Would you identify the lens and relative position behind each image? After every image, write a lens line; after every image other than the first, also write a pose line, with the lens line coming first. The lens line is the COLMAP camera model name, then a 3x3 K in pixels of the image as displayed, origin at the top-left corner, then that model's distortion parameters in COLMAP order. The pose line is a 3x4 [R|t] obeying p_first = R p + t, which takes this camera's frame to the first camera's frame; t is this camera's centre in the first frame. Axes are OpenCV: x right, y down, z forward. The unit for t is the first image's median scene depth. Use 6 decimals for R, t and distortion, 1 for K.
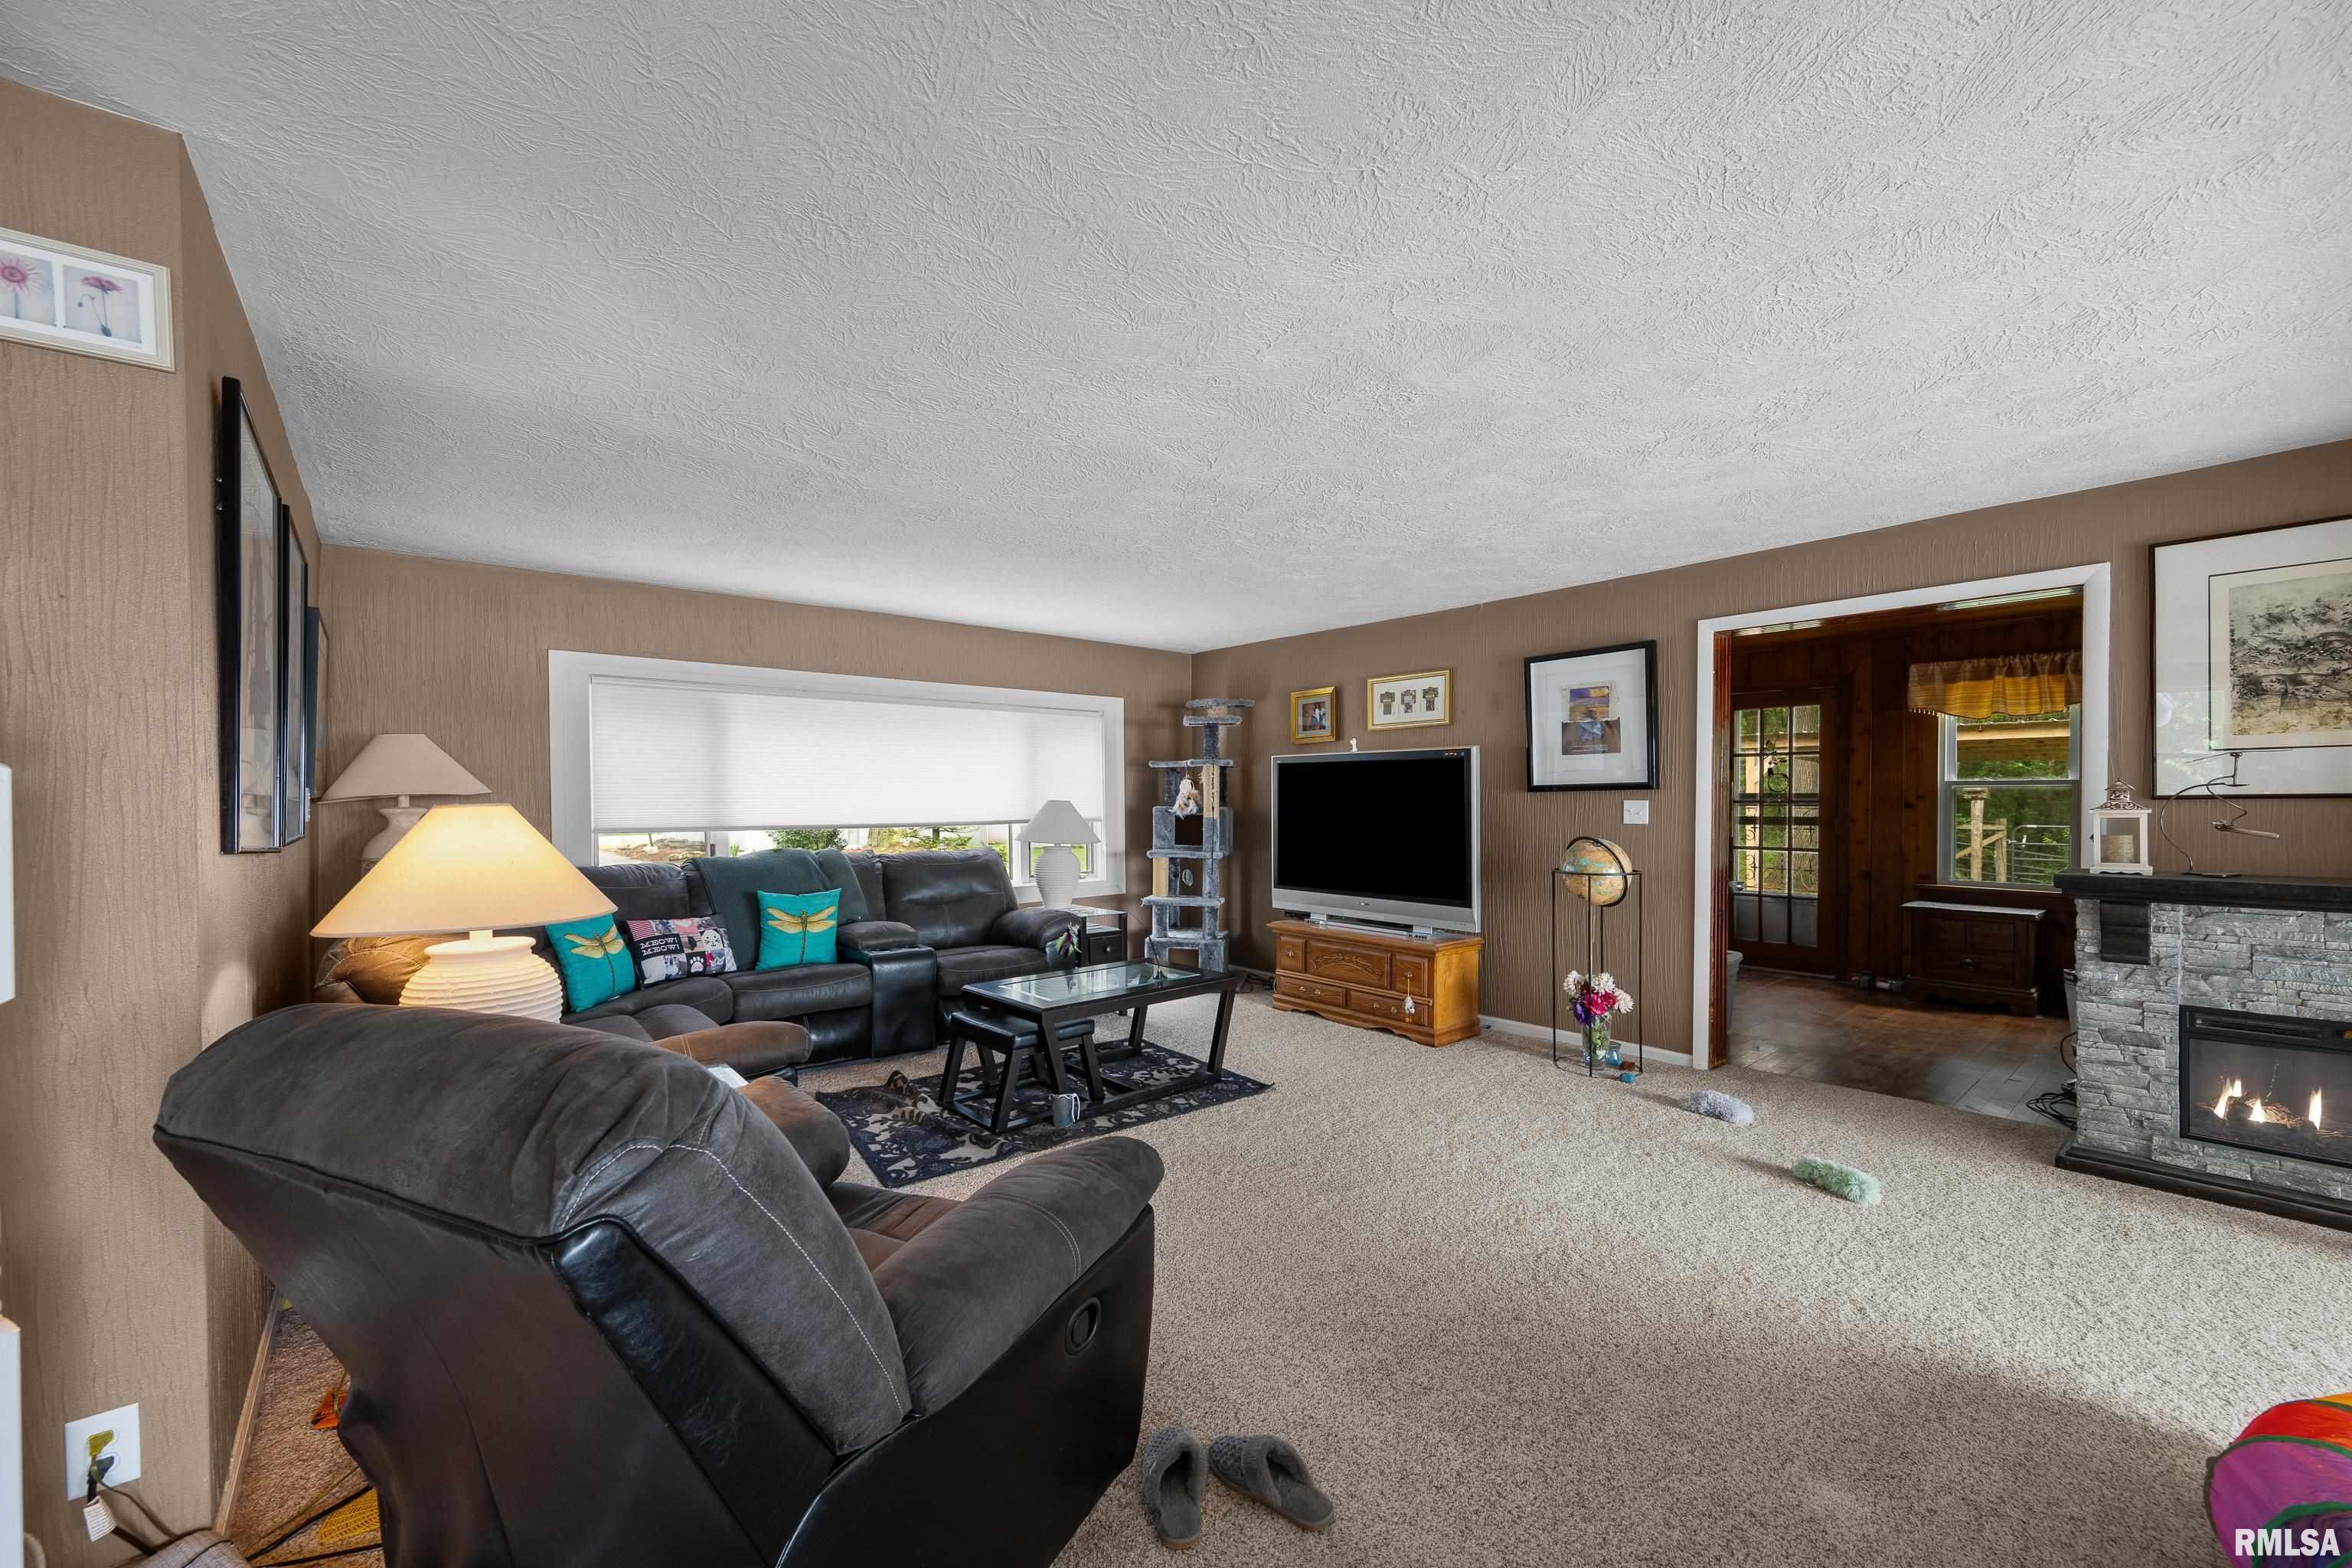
lens RADIAL K [[929.1, 0, 1175.0], [0, 929.1, 791.3], [0, 0, 1]] dist [0.000504, -0.000140]
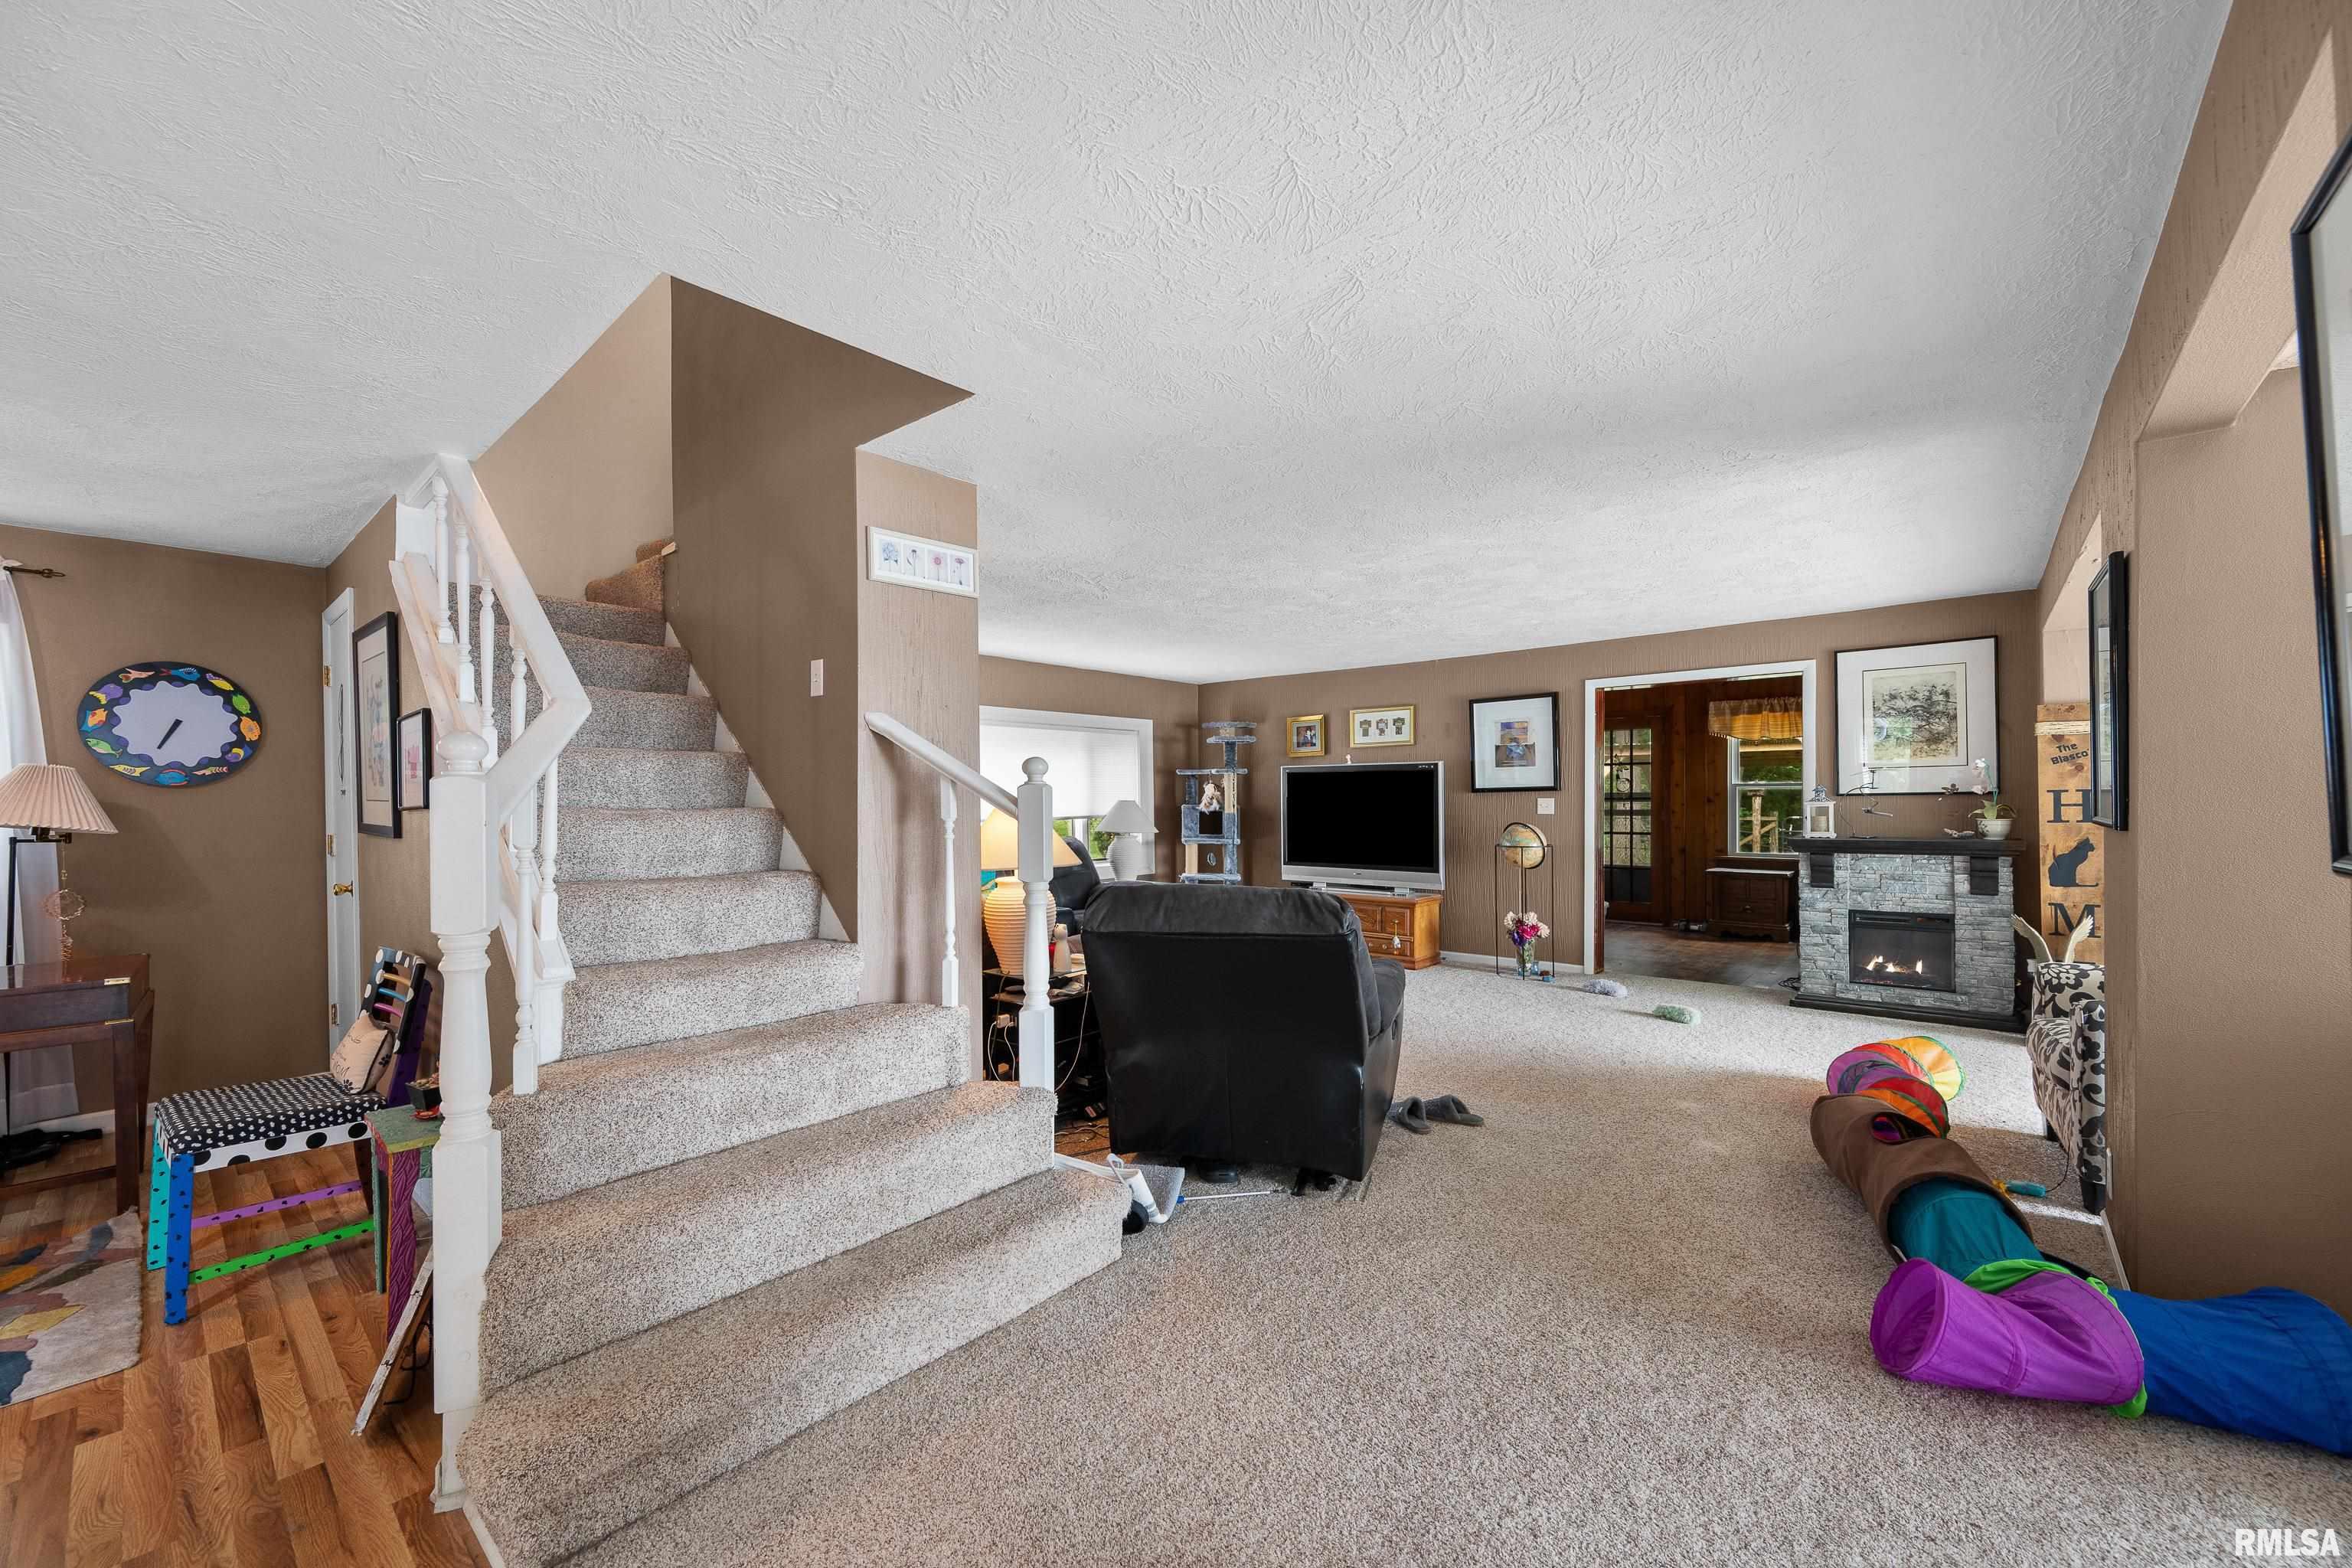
lens RADIAL K [[929.6, 0, 1176.0], [0, 929.6, 784.0], [0, 0, 1]] dist [0.000220, -0.000014]
pose [[0.988584, -0.002676, 0.150649, -0.306614], [0.003885, 0.999963, -0.007734, -0.003587], [-0.150623, 0.008231, 0.988557, -0.375103]]
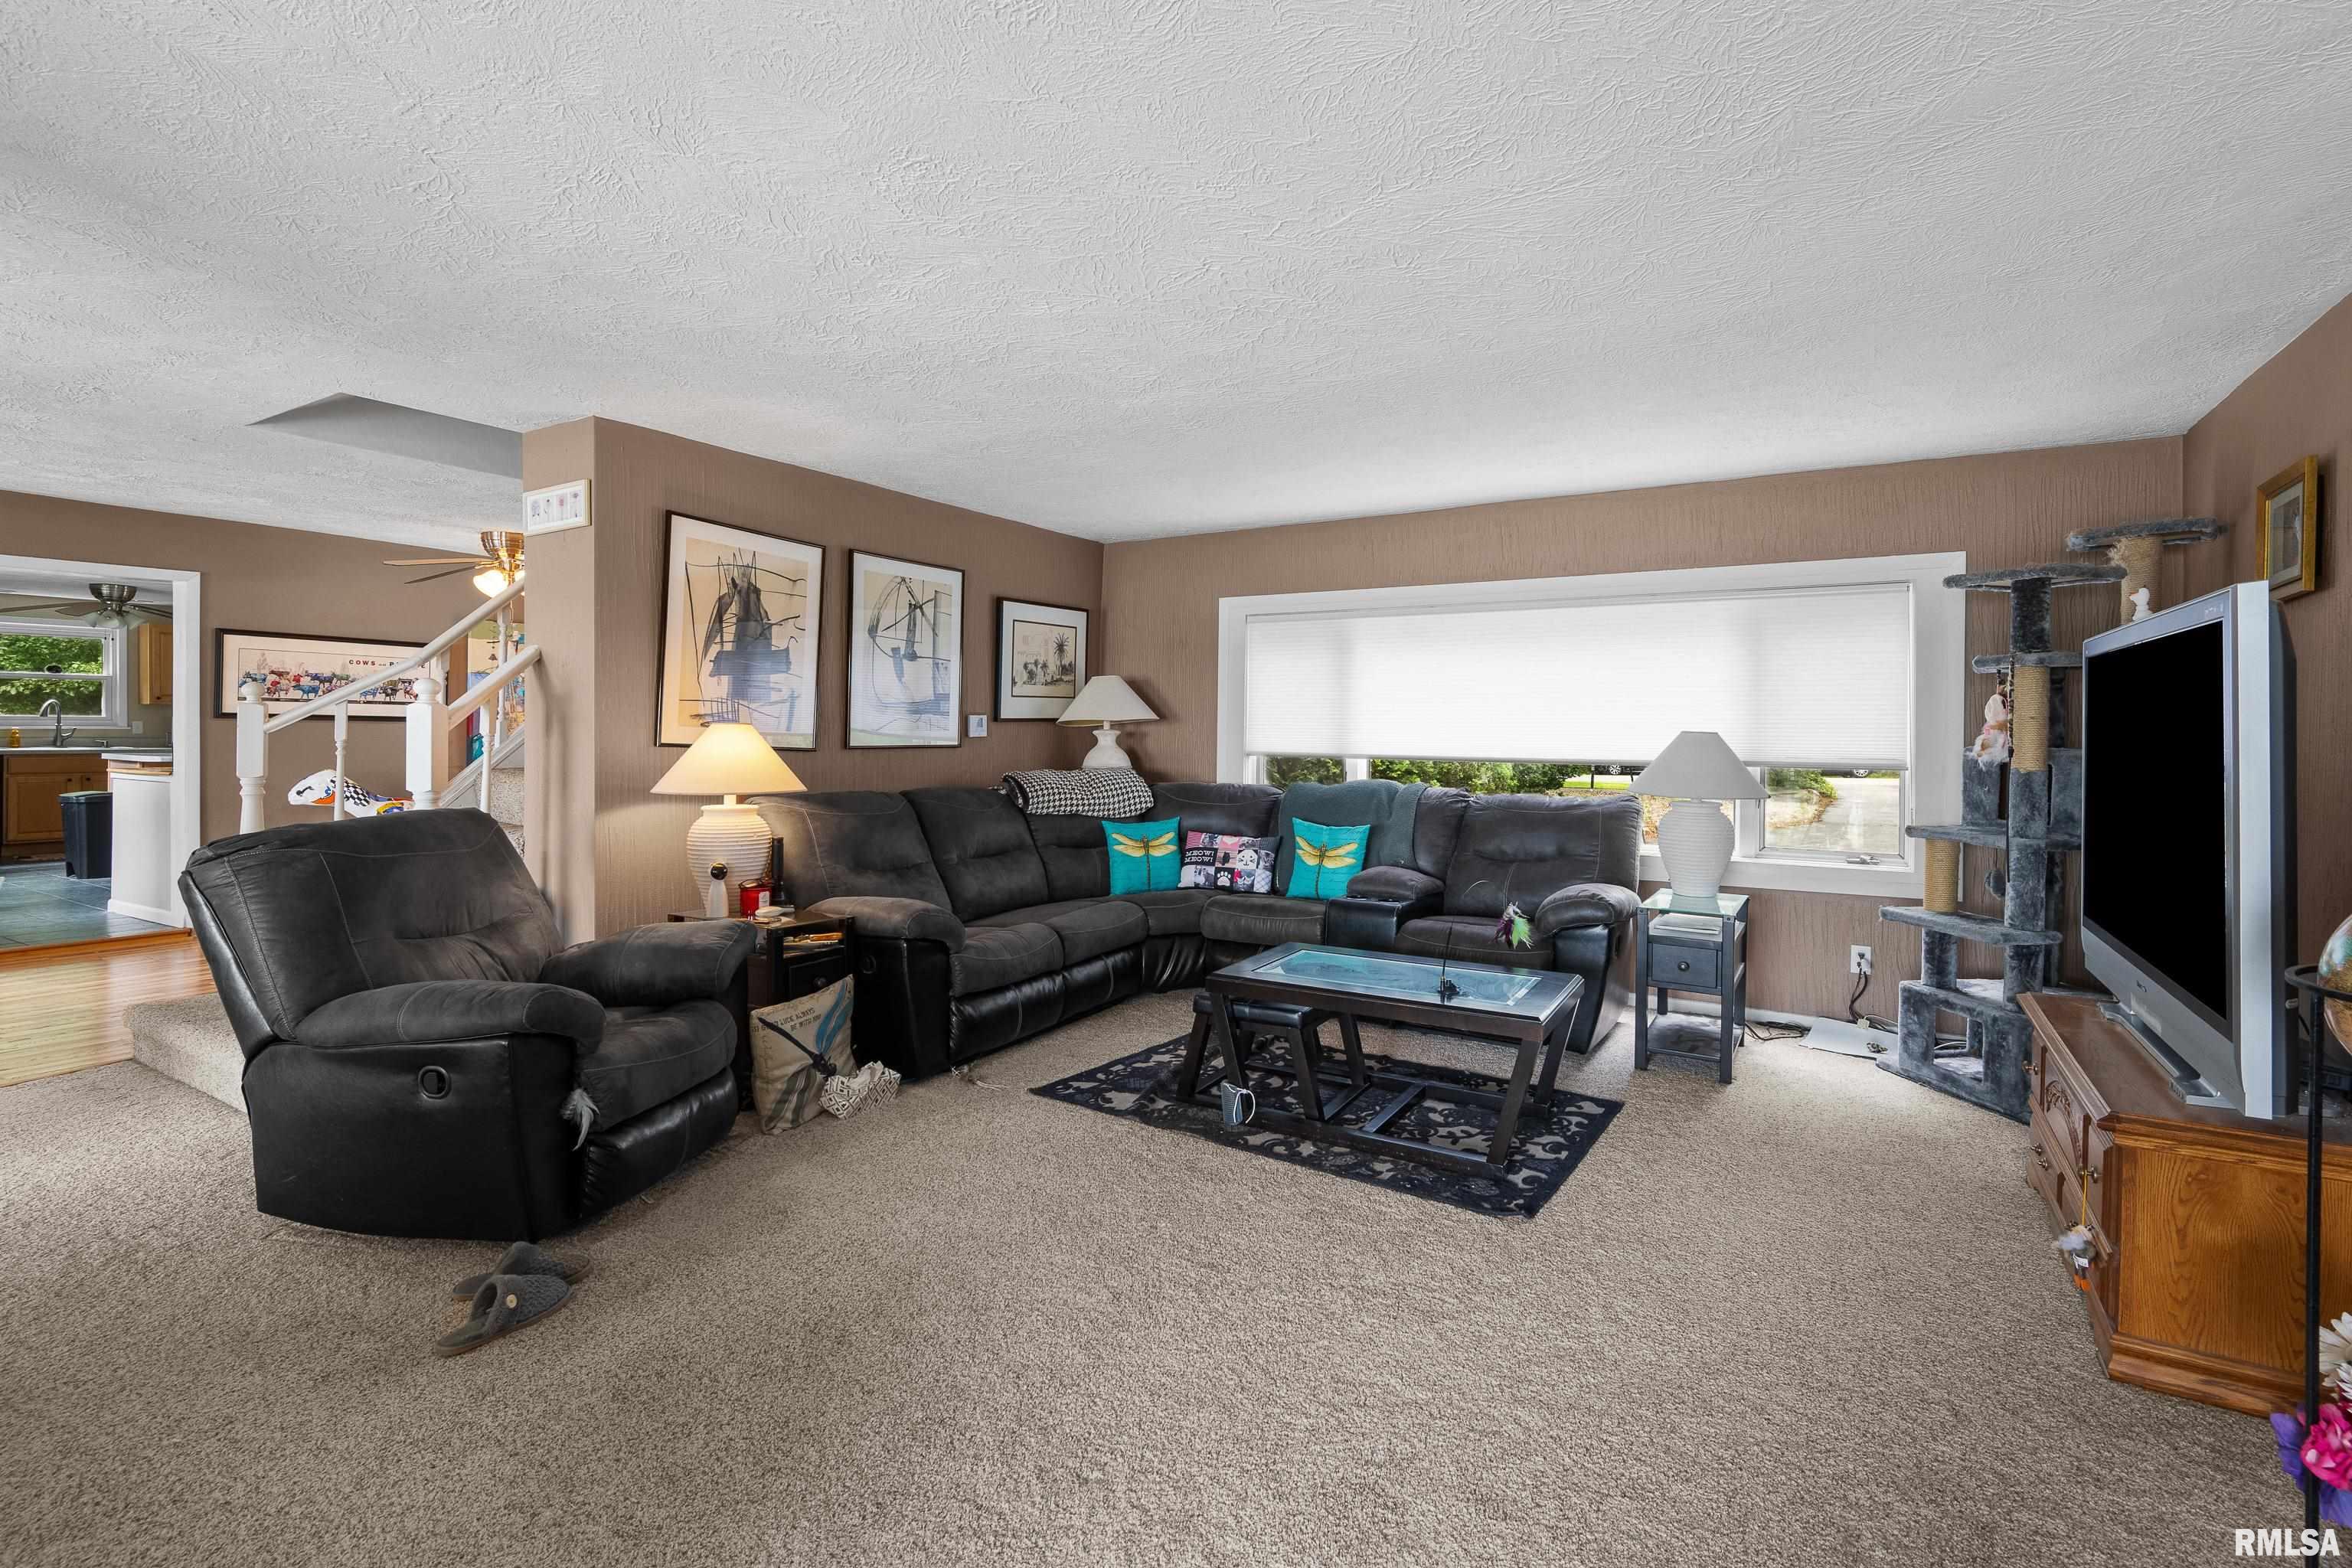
lens RADIAL K [[1073.6, 0, 1175.7], [0, 1073.6, 729.8], [0, 0, 1]] dist [-0.000597, -0.000258]
pose [[0.318530, 0.004469, -0.947902, 0.575329], [-0.004451, 0.999985, 0.003219, 0.009495], [0.947902, 0.003194, 0.318545, 0.496370]]
